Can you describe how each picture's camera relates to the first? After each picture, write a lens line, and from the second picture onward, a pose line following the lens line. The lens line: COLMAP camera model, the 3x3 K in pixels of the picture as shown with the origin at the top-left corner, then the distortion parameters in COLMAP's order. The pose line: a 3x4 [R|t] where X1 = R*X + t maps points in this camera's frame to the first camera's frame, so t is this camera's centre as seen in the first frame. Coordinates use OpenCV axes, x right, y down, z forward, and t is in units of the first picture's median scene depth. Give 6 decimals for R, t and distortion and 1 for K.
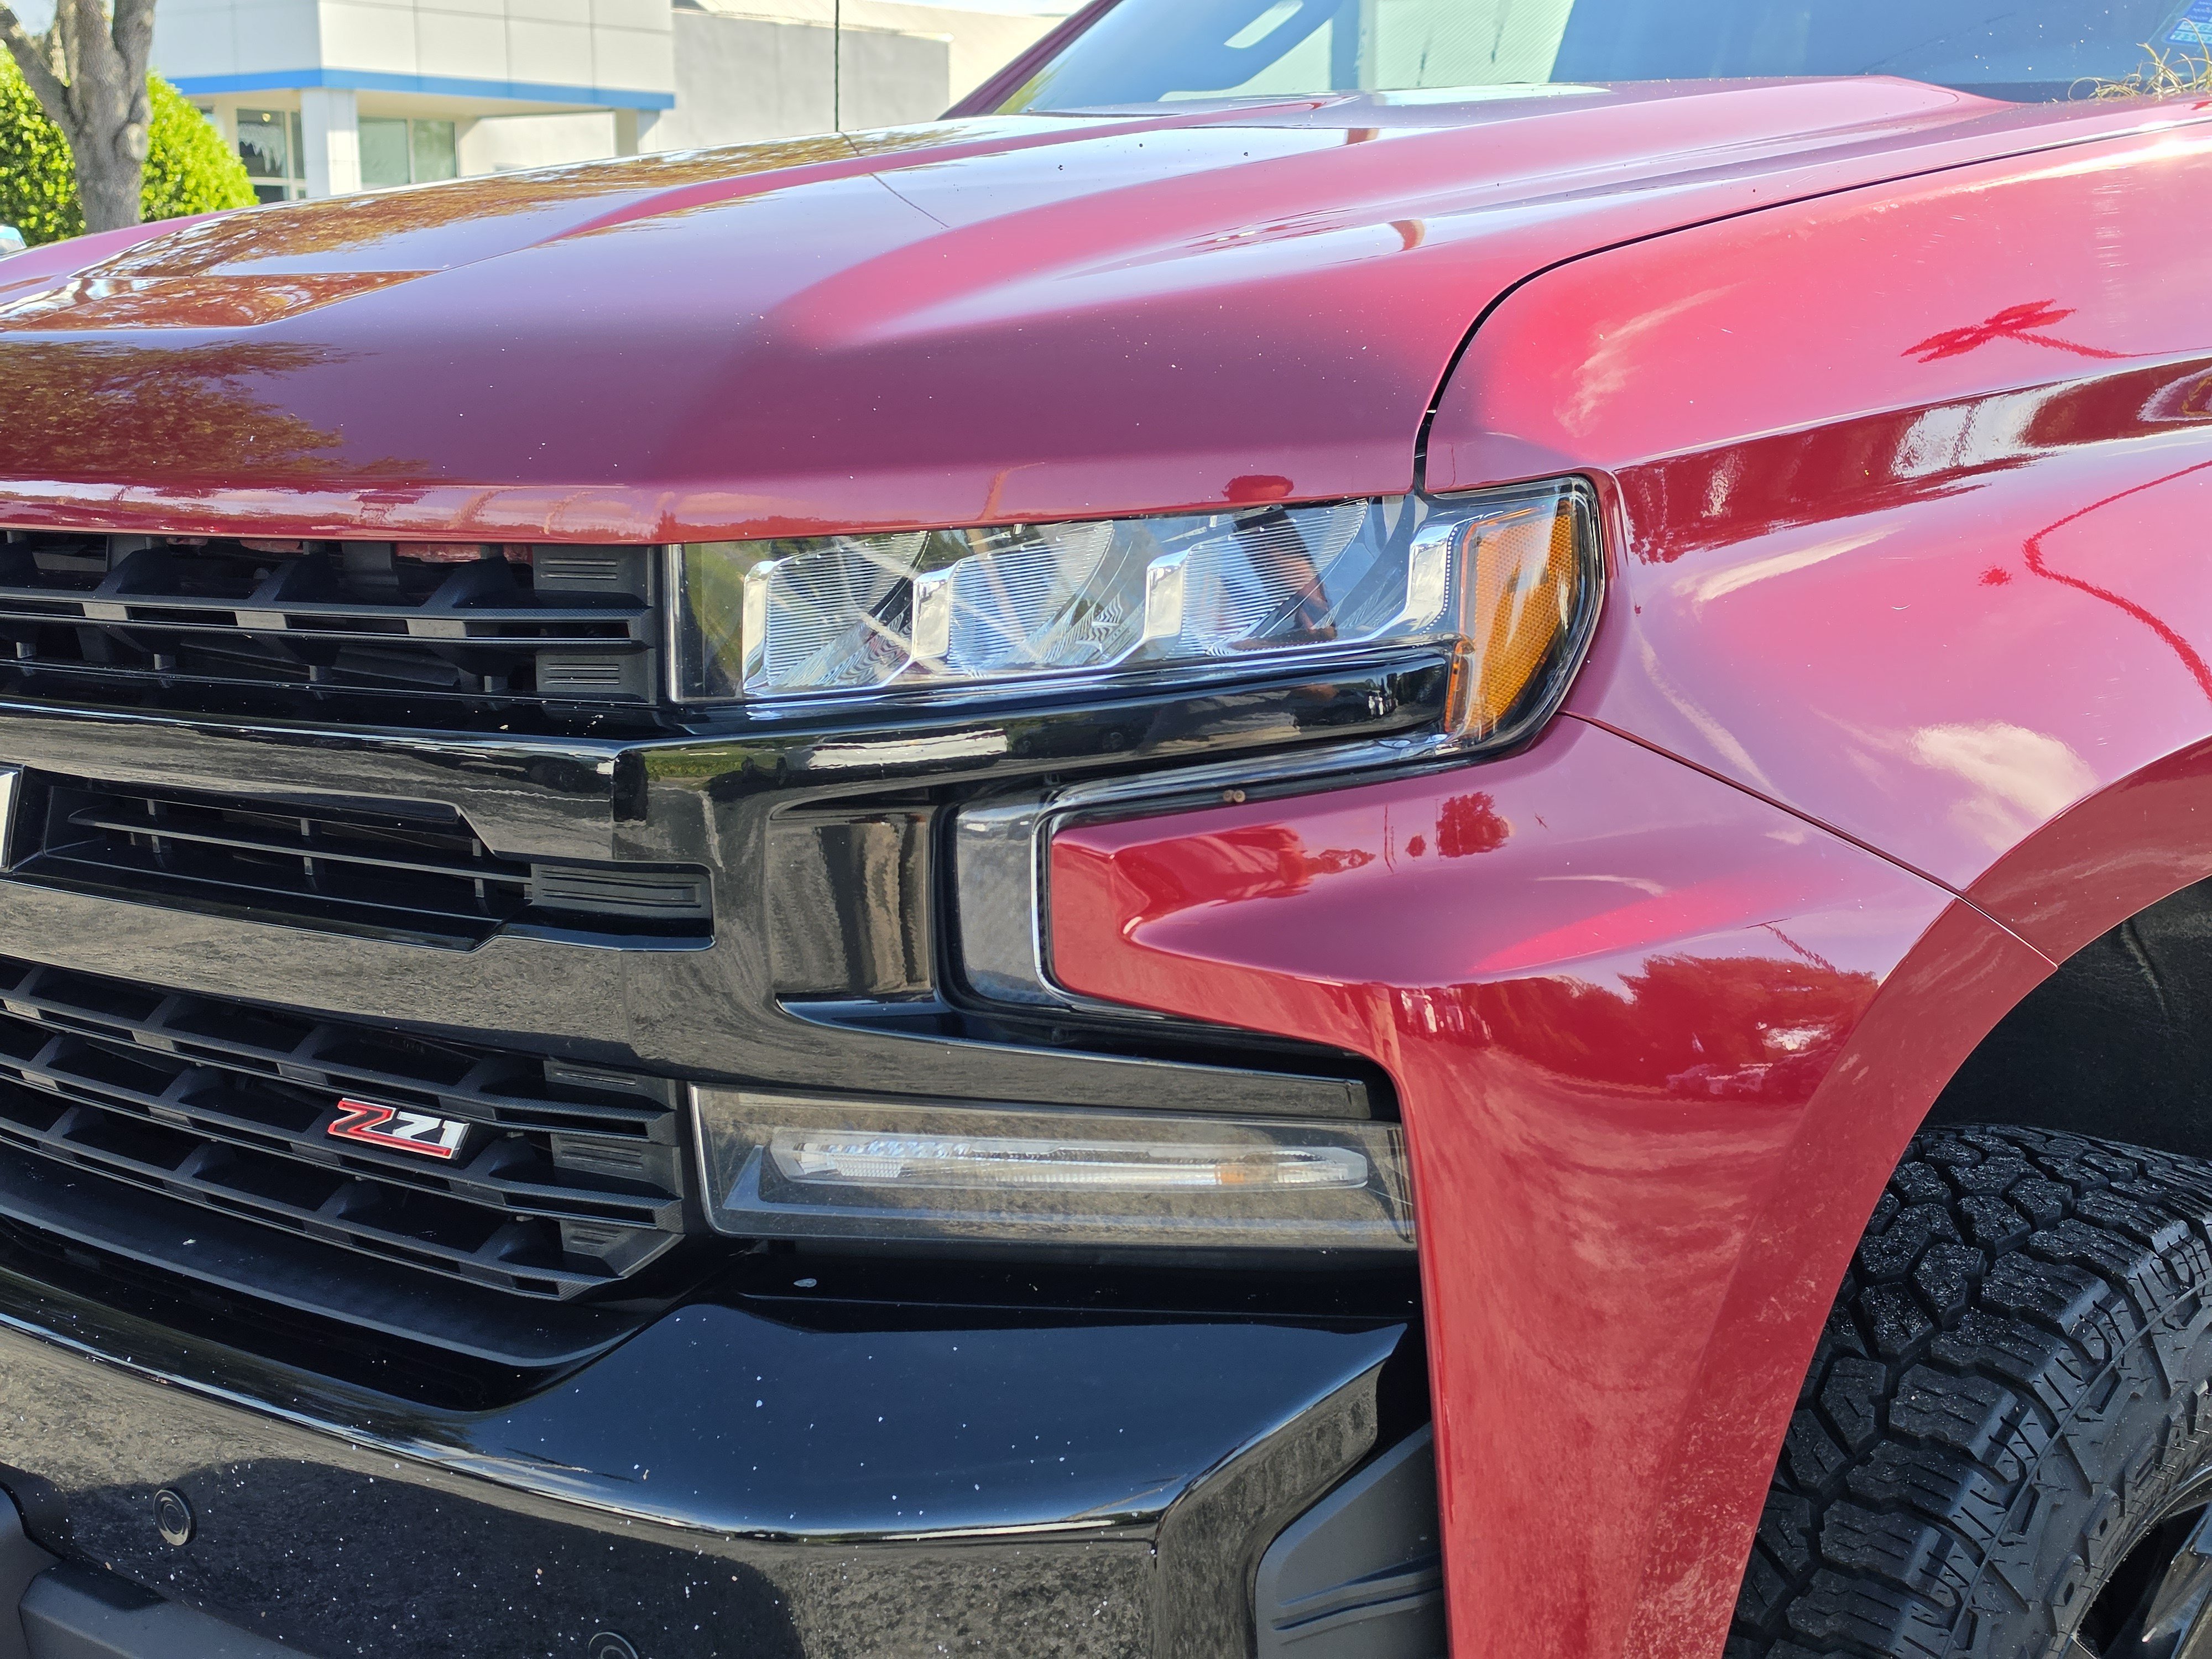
lens RADIAL K [[3112.6, 0, 1106.0], [0, 3112.6, 829.5], [0, 0, 1]] dist [0.030338, 0.054886]
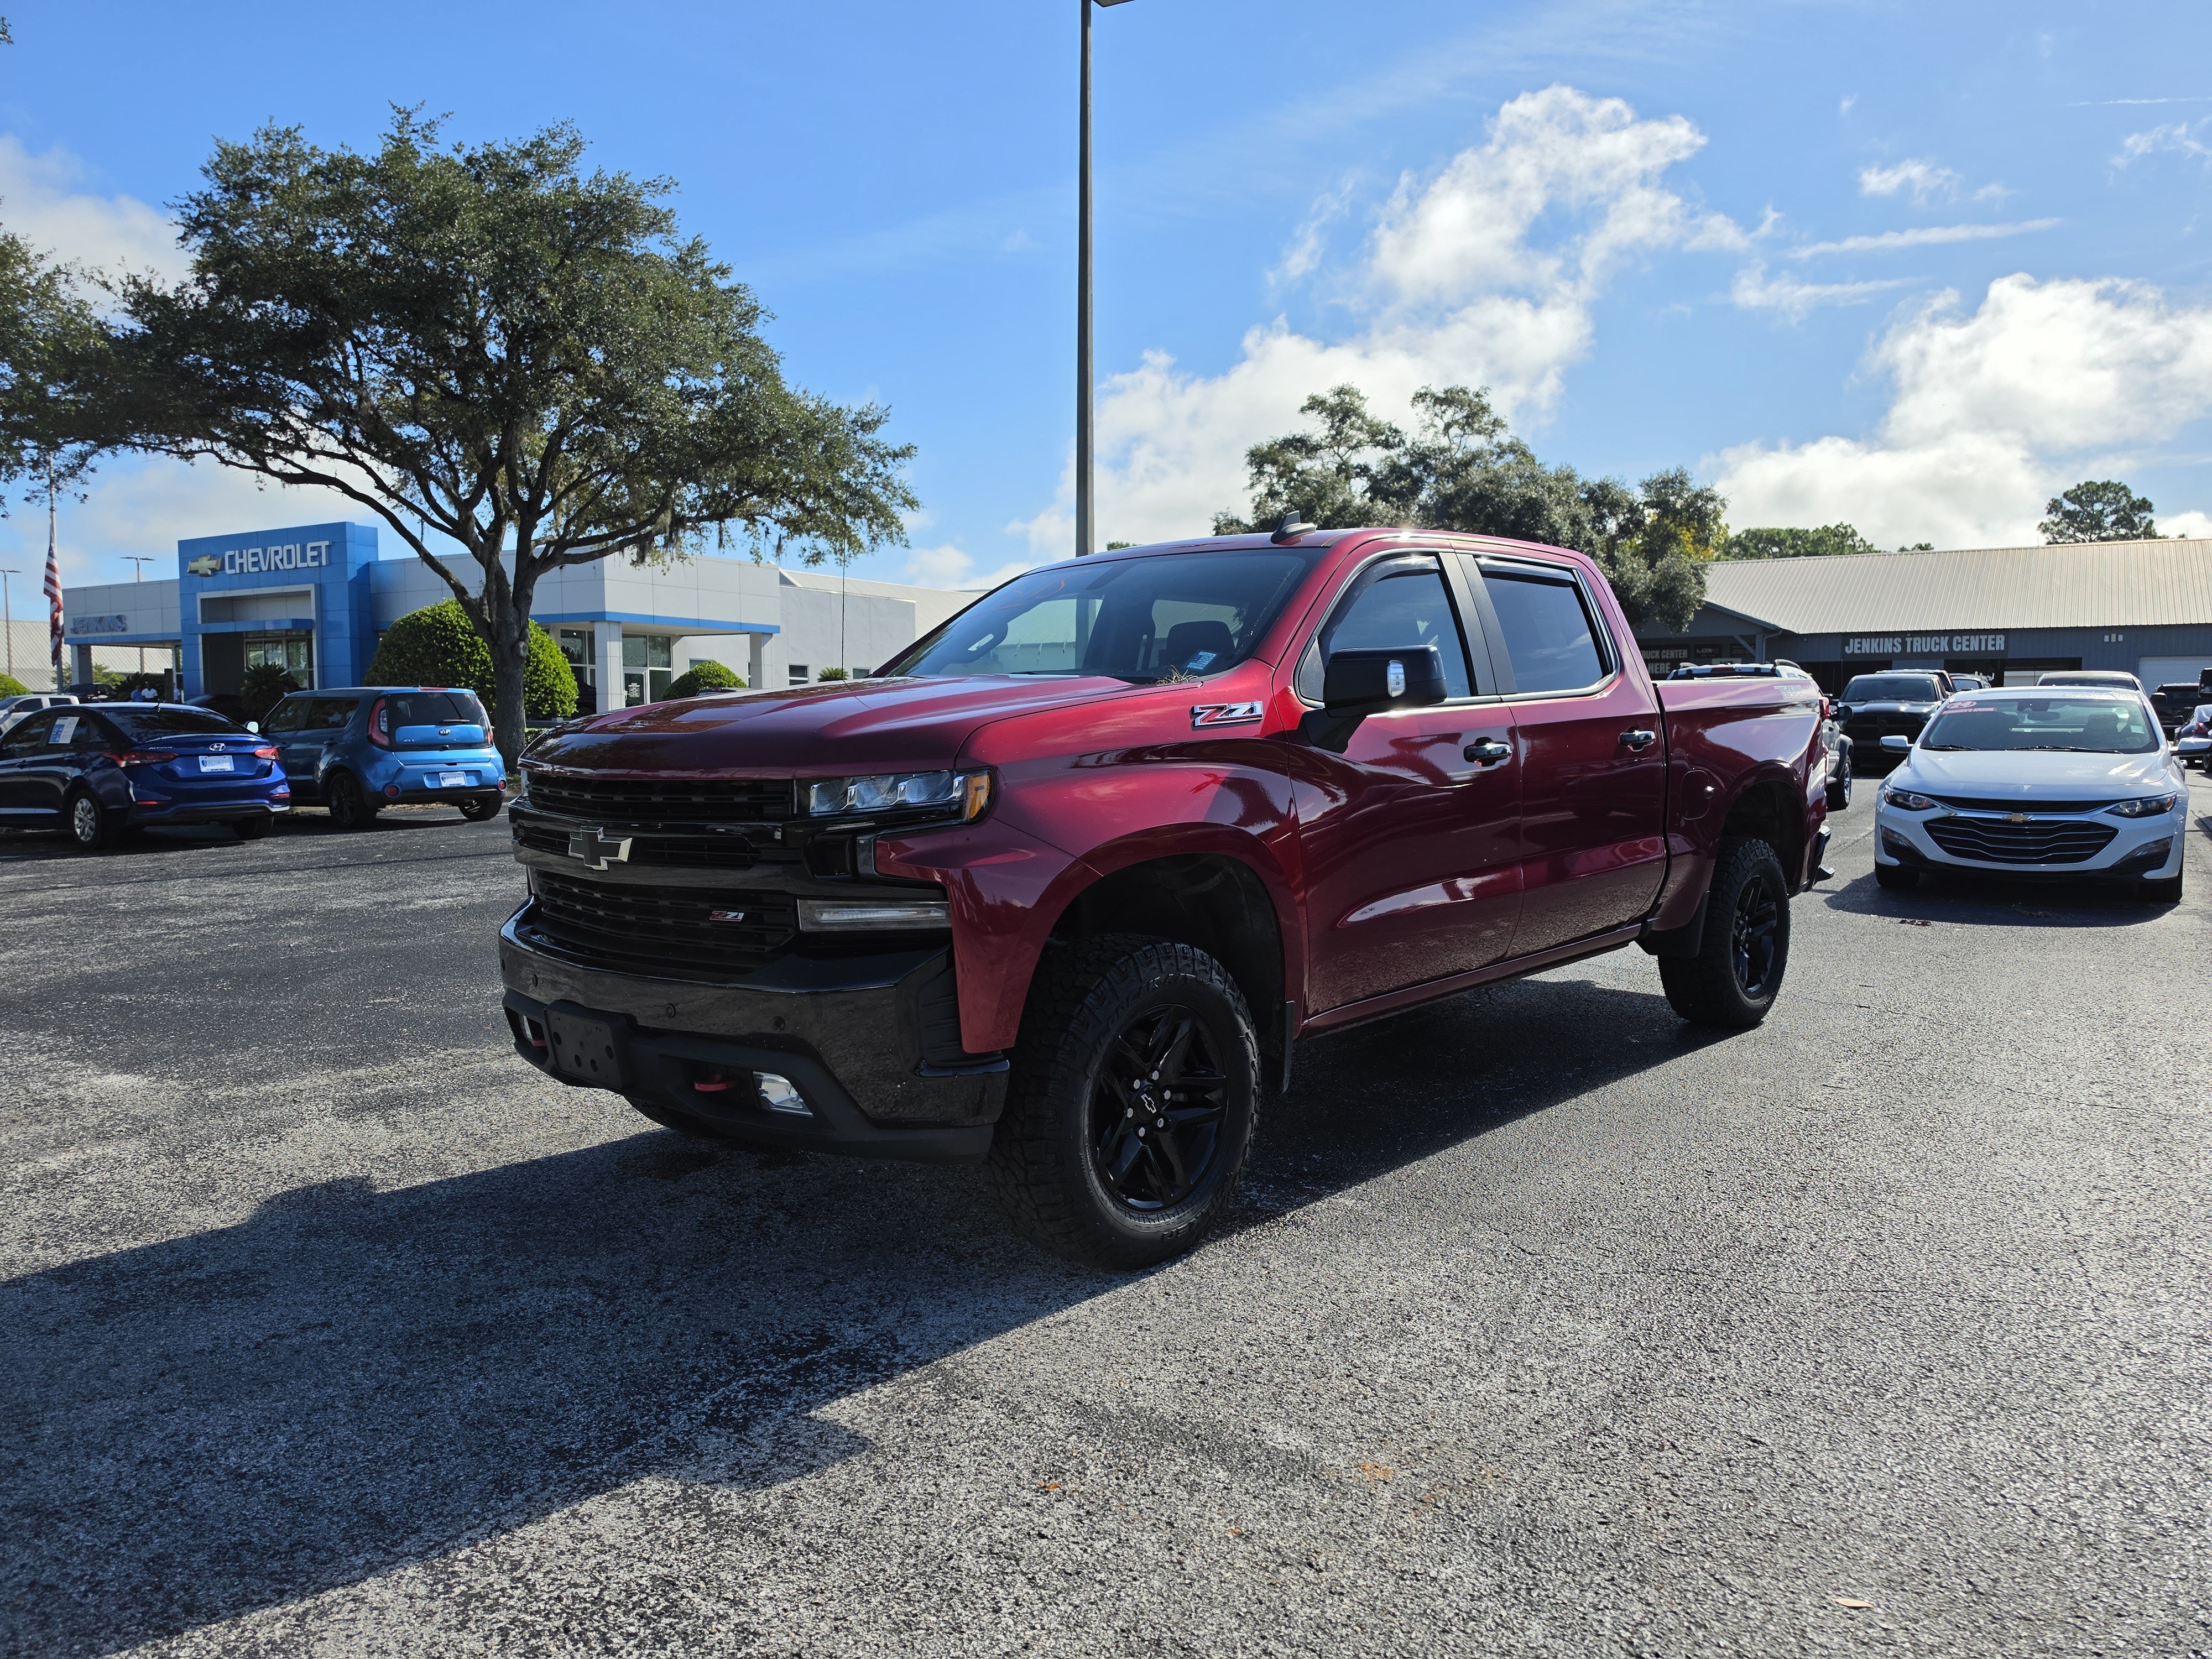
lens RADIAL K [[1534.9, 0, 1150.2], [0, 1534.9, 863.0], [0, 0, 1]] dist [0.077124, -0.092435]
pose [[0.994913, 0.001866, 0.100717, 0.138497], [0.006264, 0.996747, -0.080348, 0.193288], [-0.100539, 0.080570, 0.991665, -1.164626]]
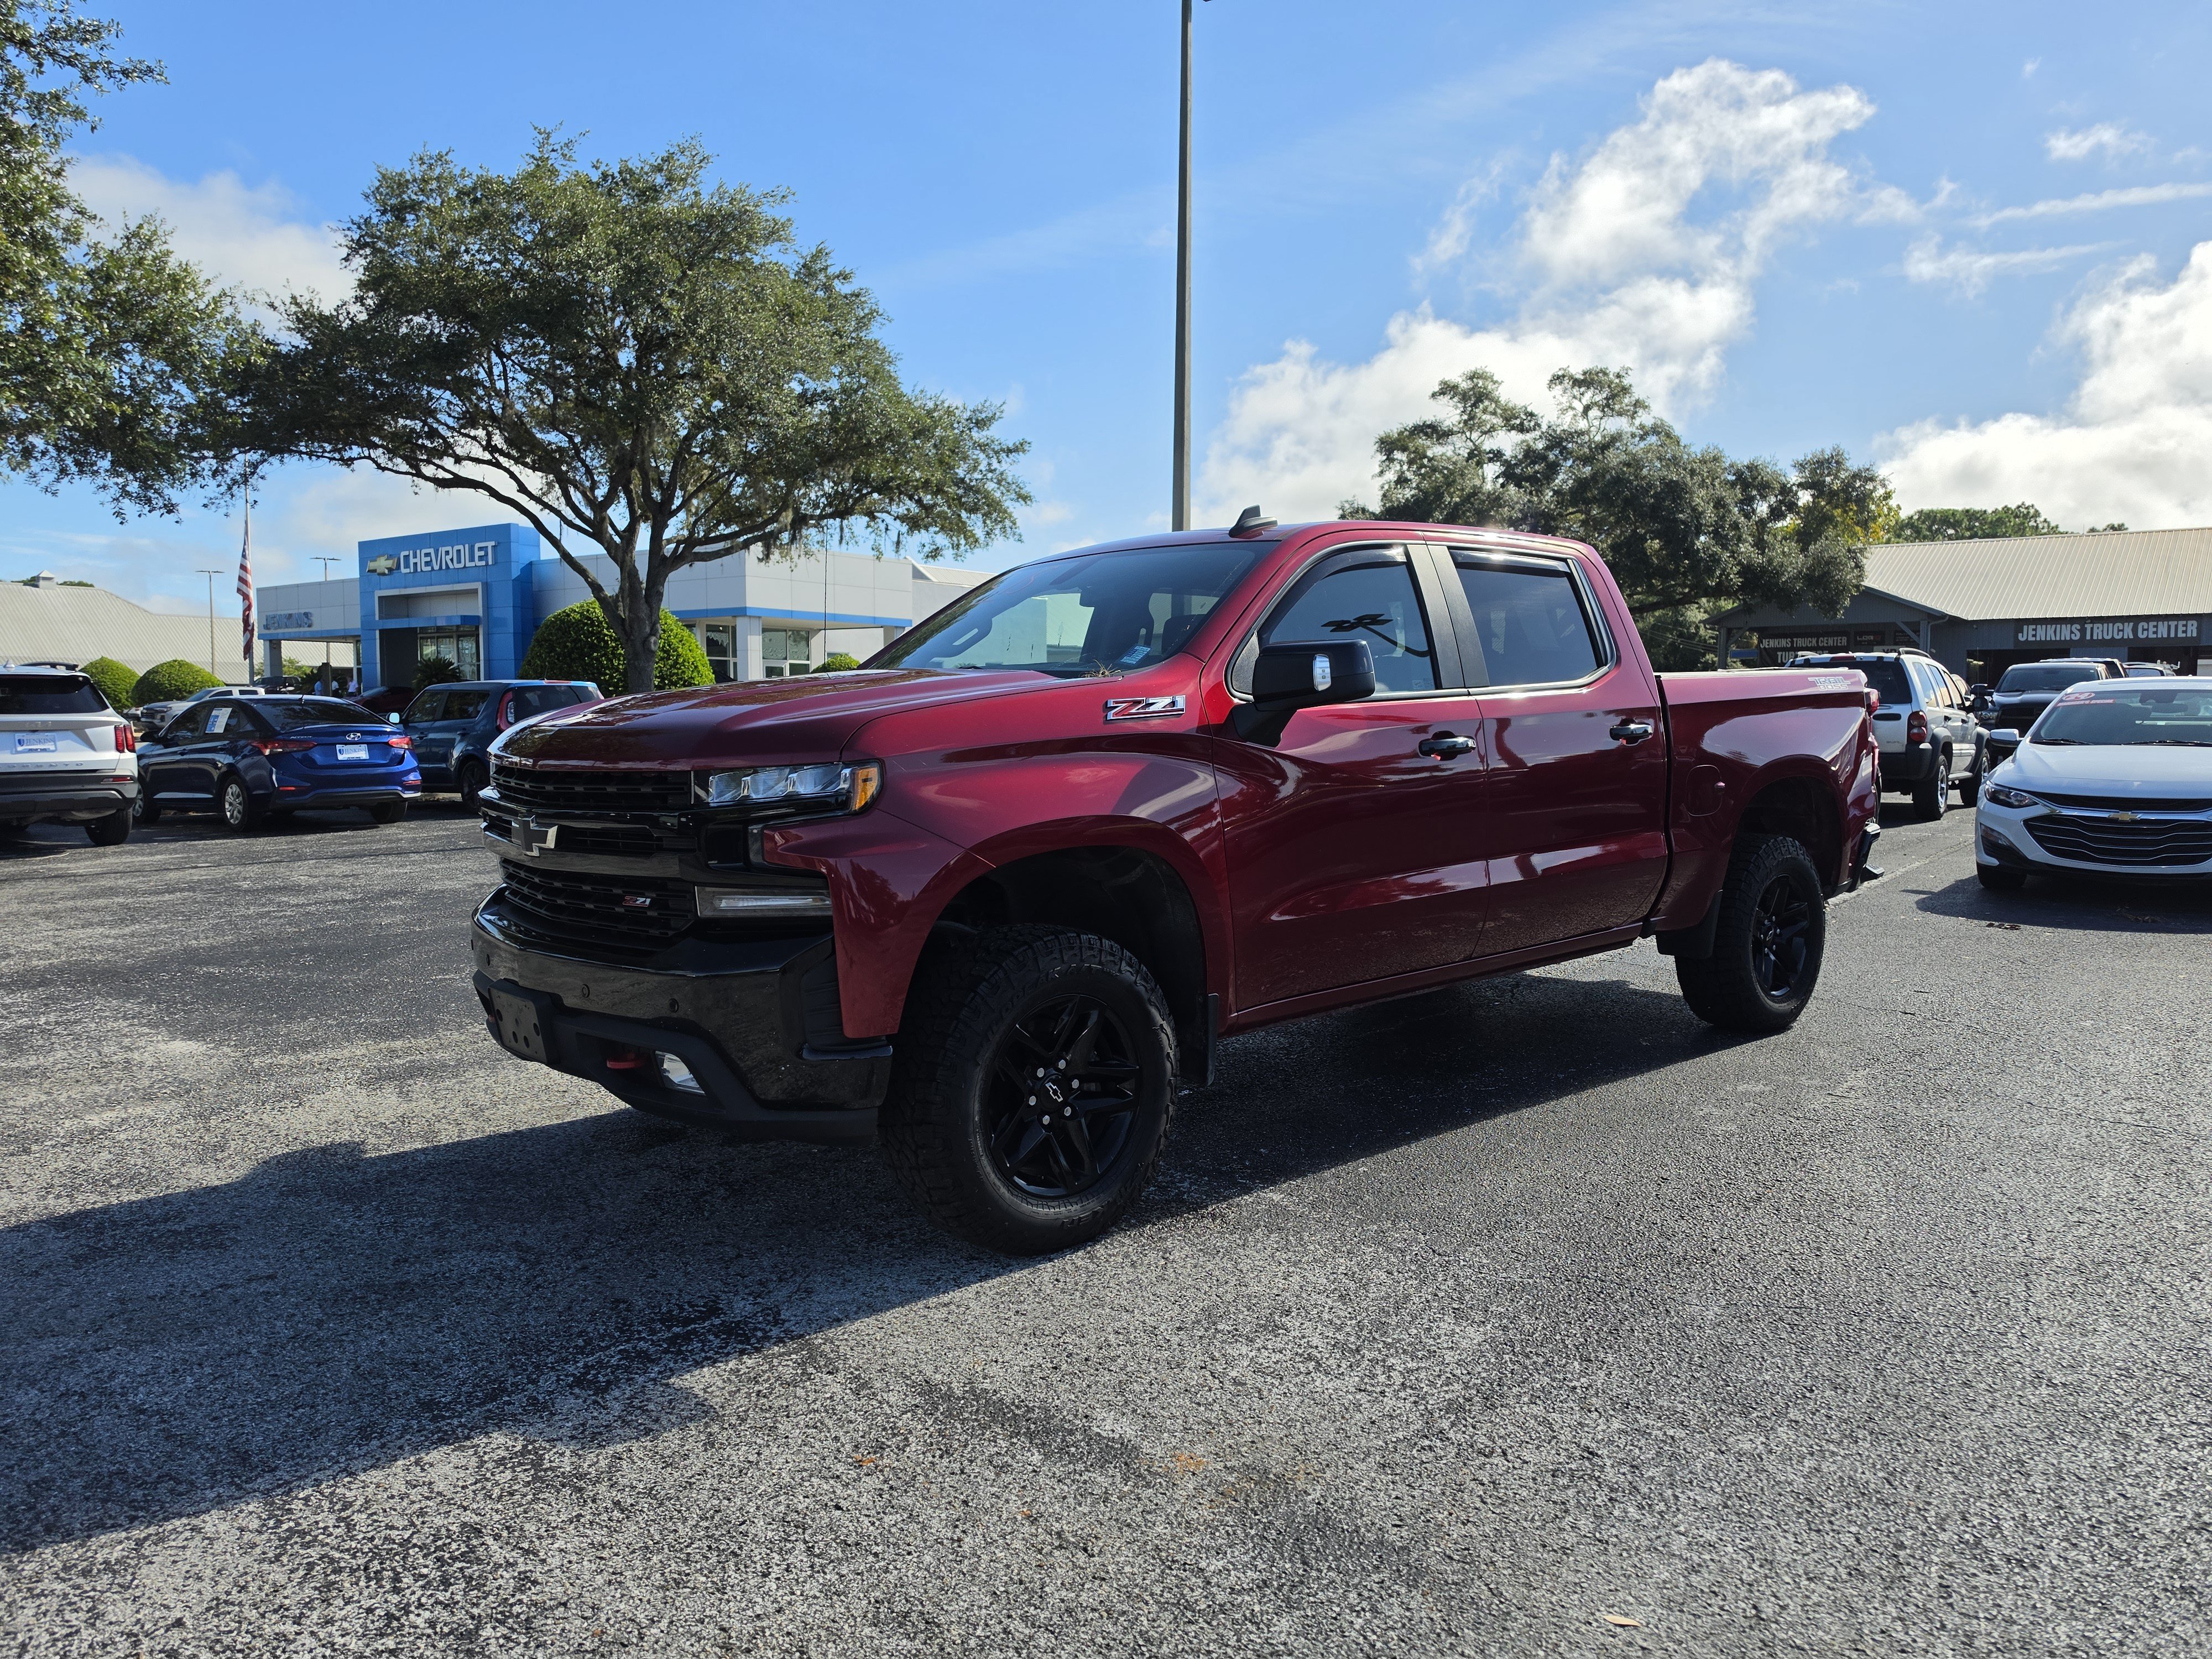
lens RADIAL K [[1538.6, 0, 1120.9], [0, 1538.6, 841.6], [0, 0, 1]] dist [0.068980, -0.079570]
pose [[0.999895, 0.012334, -0.007649, 0.479471], [-0.012958, 0.996056, -0.087772, 0.192646], [0.006536, 0.087862, 0.996111, -1.213310]]
